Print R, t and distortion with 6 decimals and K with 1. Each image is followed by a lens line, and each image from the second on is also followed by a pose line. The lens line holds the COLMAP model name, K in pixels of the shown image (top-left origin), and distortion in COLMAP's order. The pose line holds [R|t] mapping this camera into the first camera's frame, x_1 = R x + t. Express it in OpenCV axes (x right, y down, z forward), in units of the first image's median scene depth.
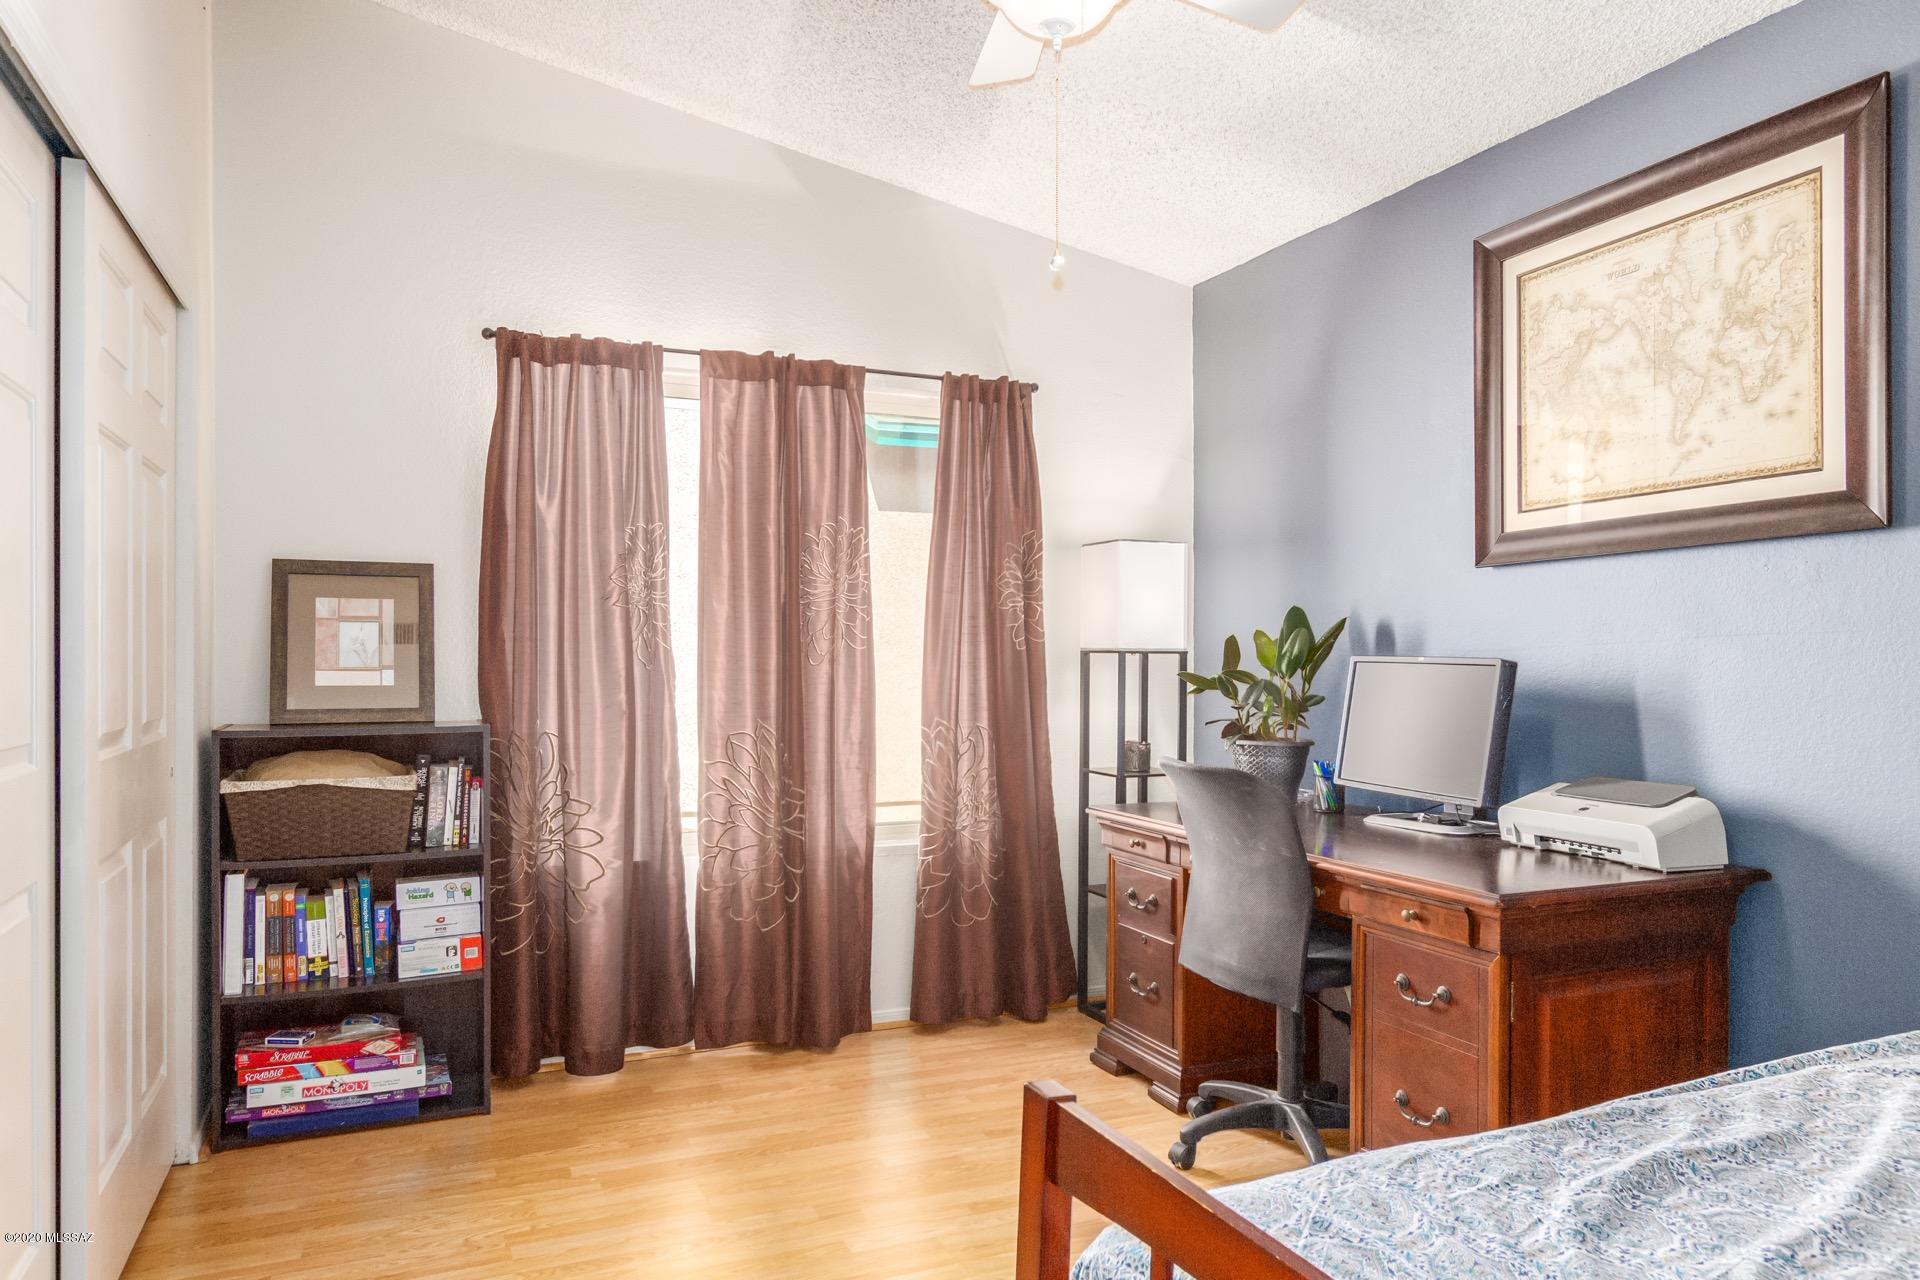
lens RADIAL K [[1235.3, 0, 961.4], [0, 1235.3, 646.5], [0, 0, 1]] dist [0.000790, 0.000469]
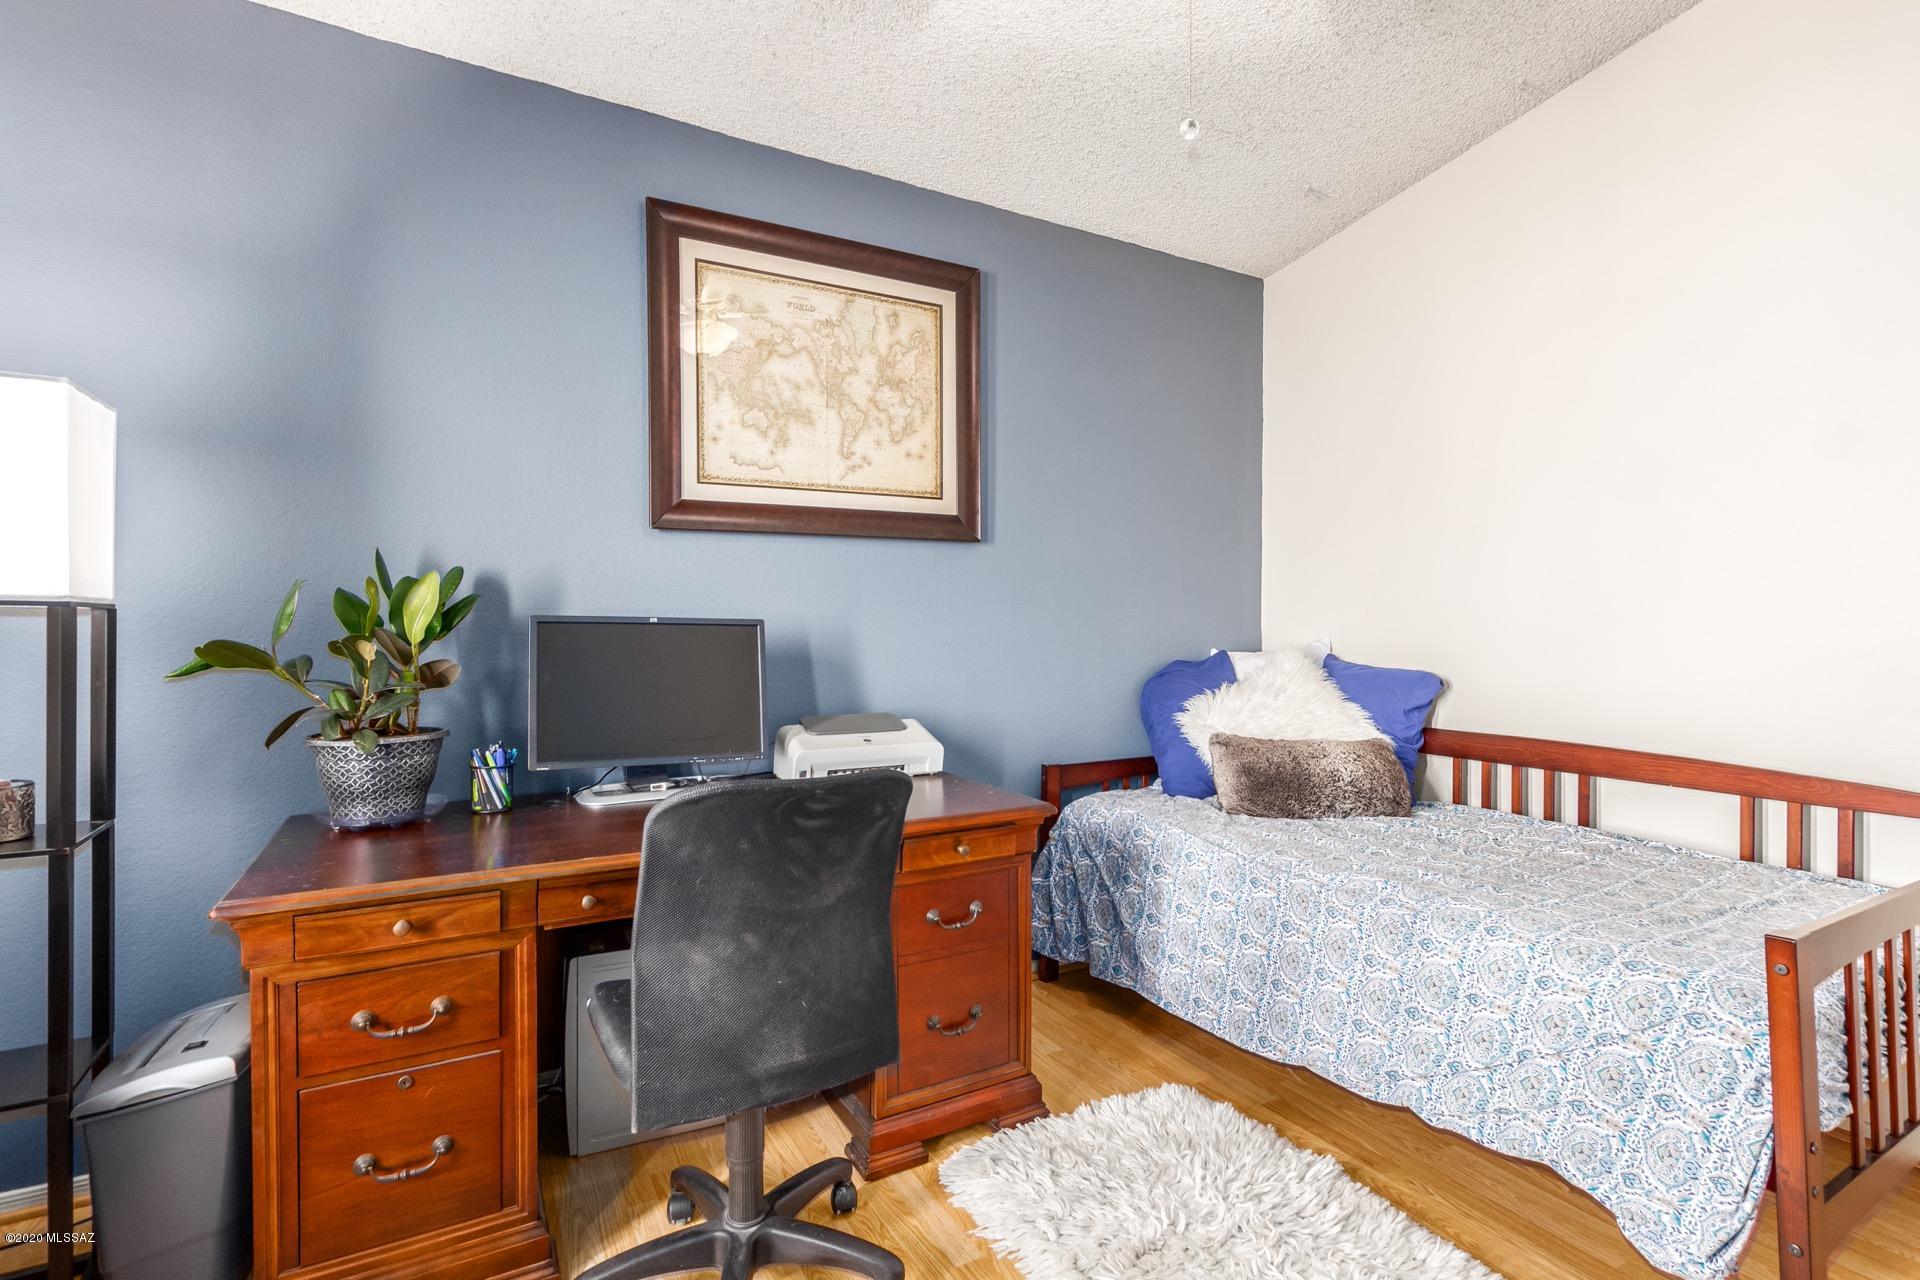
lens RADIAL K [[898.6, 0, 966.5], [0, 898.6, 635.8], [0, 0, 1]] dist [-0.006734, 0.001433]
pose [[-0.107763, 0.002358, 0.994174, -0.394222], [-0.000149, 0.999997, -0.002388, 0.029337], [-0.994177, -0.000406, -0.107763, 0.984810]]
